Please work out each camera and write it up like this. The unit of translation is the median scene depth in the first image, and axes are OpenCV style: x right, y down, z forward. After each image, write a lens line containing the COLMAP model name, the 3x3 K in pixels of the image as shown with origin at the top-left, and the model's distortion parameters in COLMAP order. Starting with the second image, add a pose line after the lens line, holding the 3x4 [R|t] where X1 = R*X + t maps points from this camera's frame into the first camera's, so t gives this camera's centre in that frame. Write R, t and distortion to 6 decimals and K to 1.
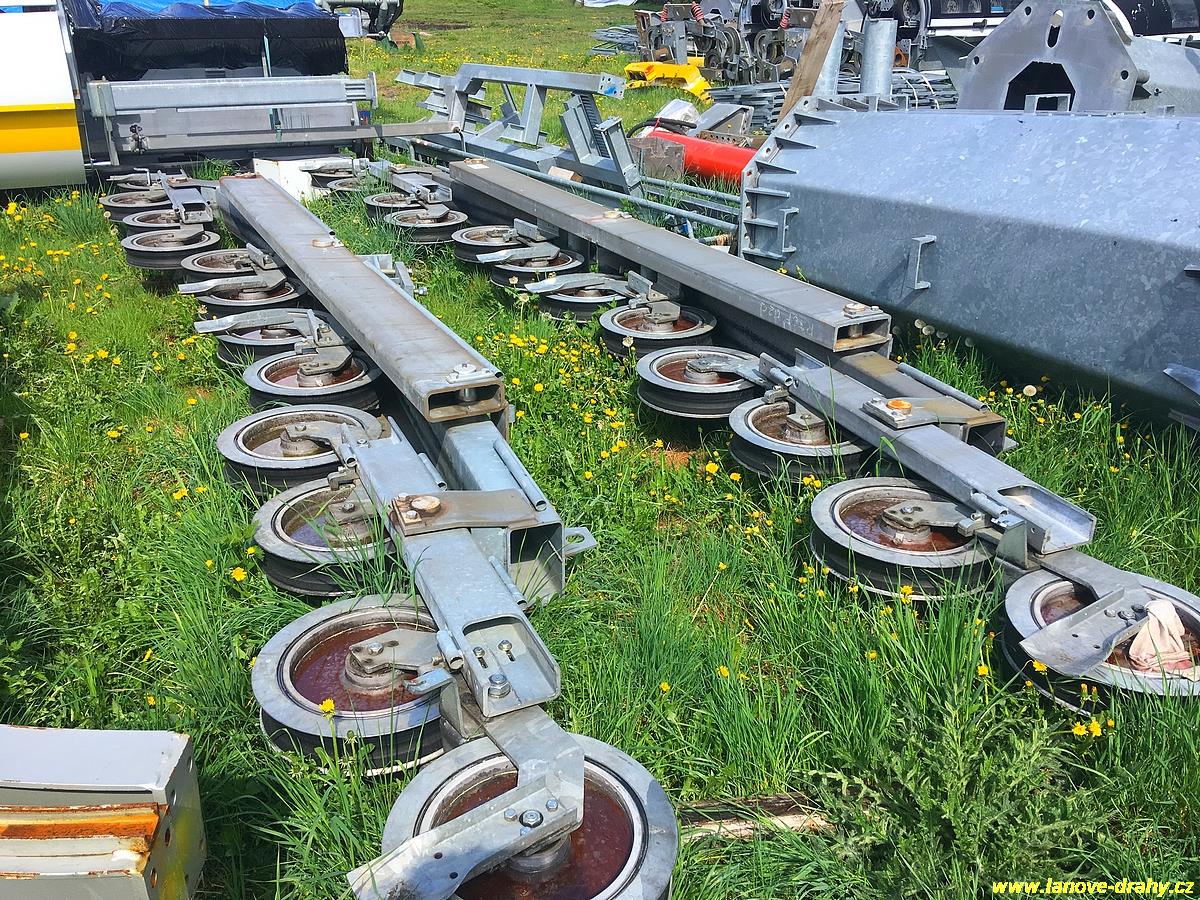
lens RADIAL K [[1014.3, 0, 597.2], [0, 1014.3, 448.7], [0, 0, 1]] dist [0.125252, -0.188979]
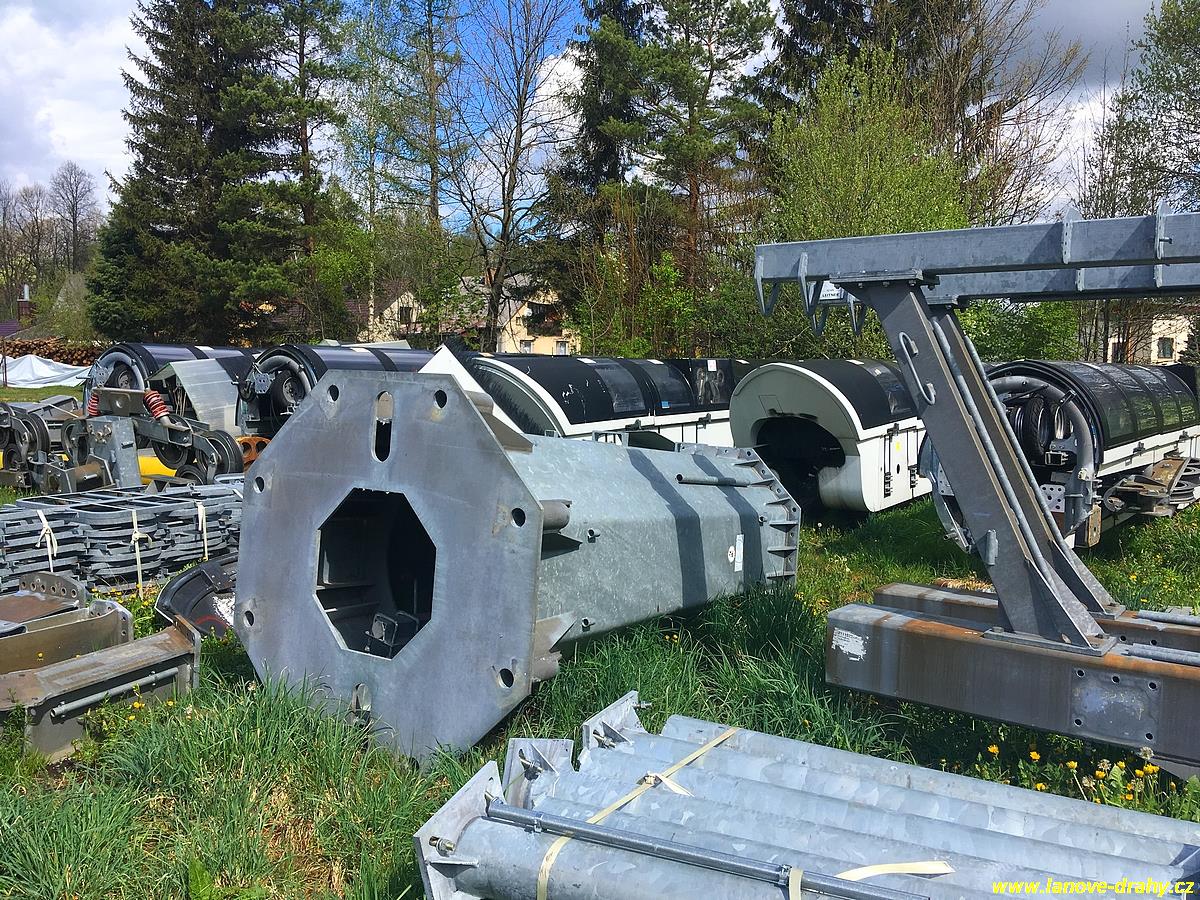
lens RADIAL K [[1014.3, 0, 597.2], [0, 1014.3, 448.7], [0, 0, 1]] dist [0.125252, -0.188979]
pose [[0.901773, -0.023259, 0.431585, 0.444961], [0.168867, 0.938142, -0.302282, -0.317151], [-0.397857, 0.345470, 0.849918, 0.753449]]
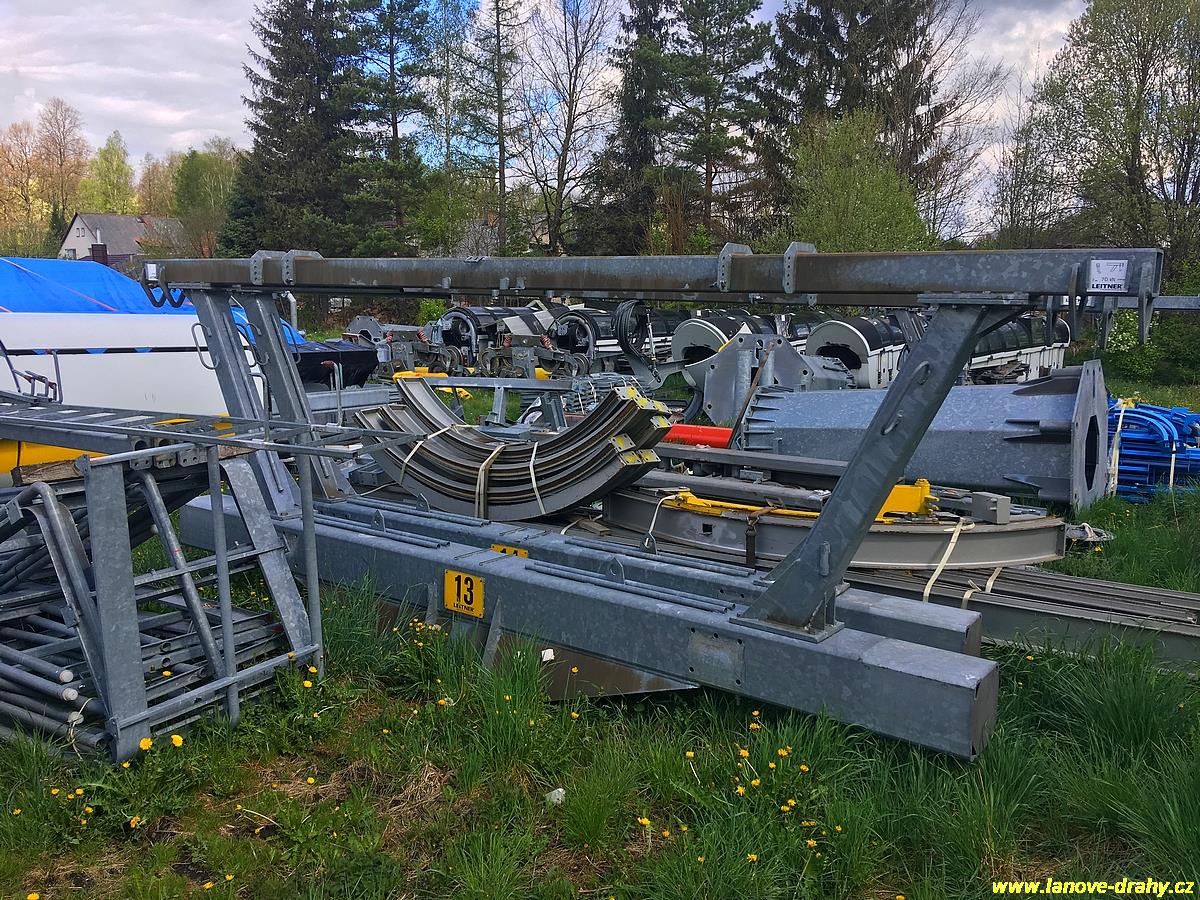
lens RADIAL K [[1014.3, 0, 597.2], [0, 1014.3, 448.7], [0, 0, 1]] dist [0.125252, -0.188979]
pose [[0.878675, -0.062316, 0.473336, -0.889110], [0.189998, 0.955194, -0.226949, 0.142297], [-0.437985, 0.289348, 0.851144, -0.445522]]
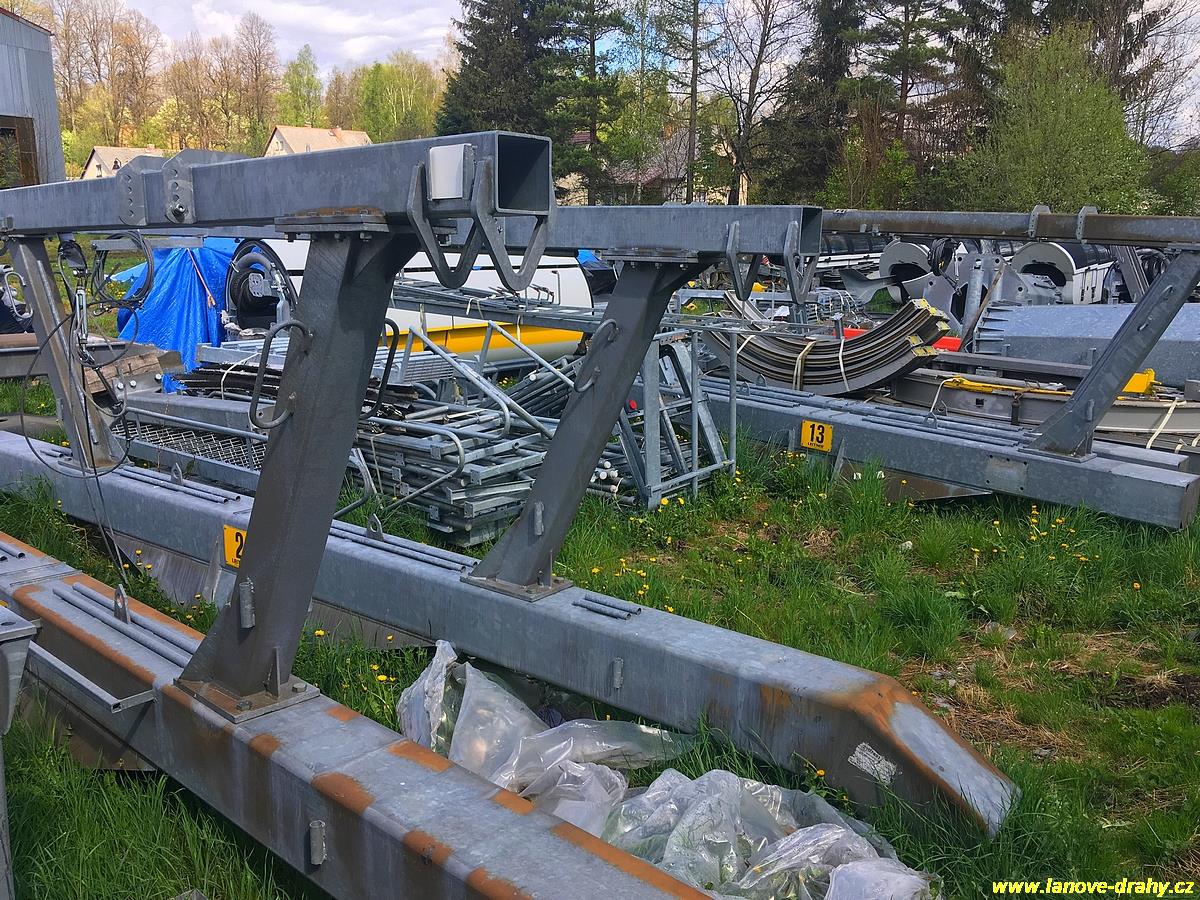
lens RADIAL K [[1011.8, 0, 596.3], [0, 1011.8, 454.2], [0, 0, 1]] dist [0.121799, -0.187400]
pose [[0.940798, -0.068335, 0.332010, -1.276701], [0.128789, 0.978079, -0.163631, 0.239278], [-0.313550, 0.196703, 0.928975, -0.736749]]
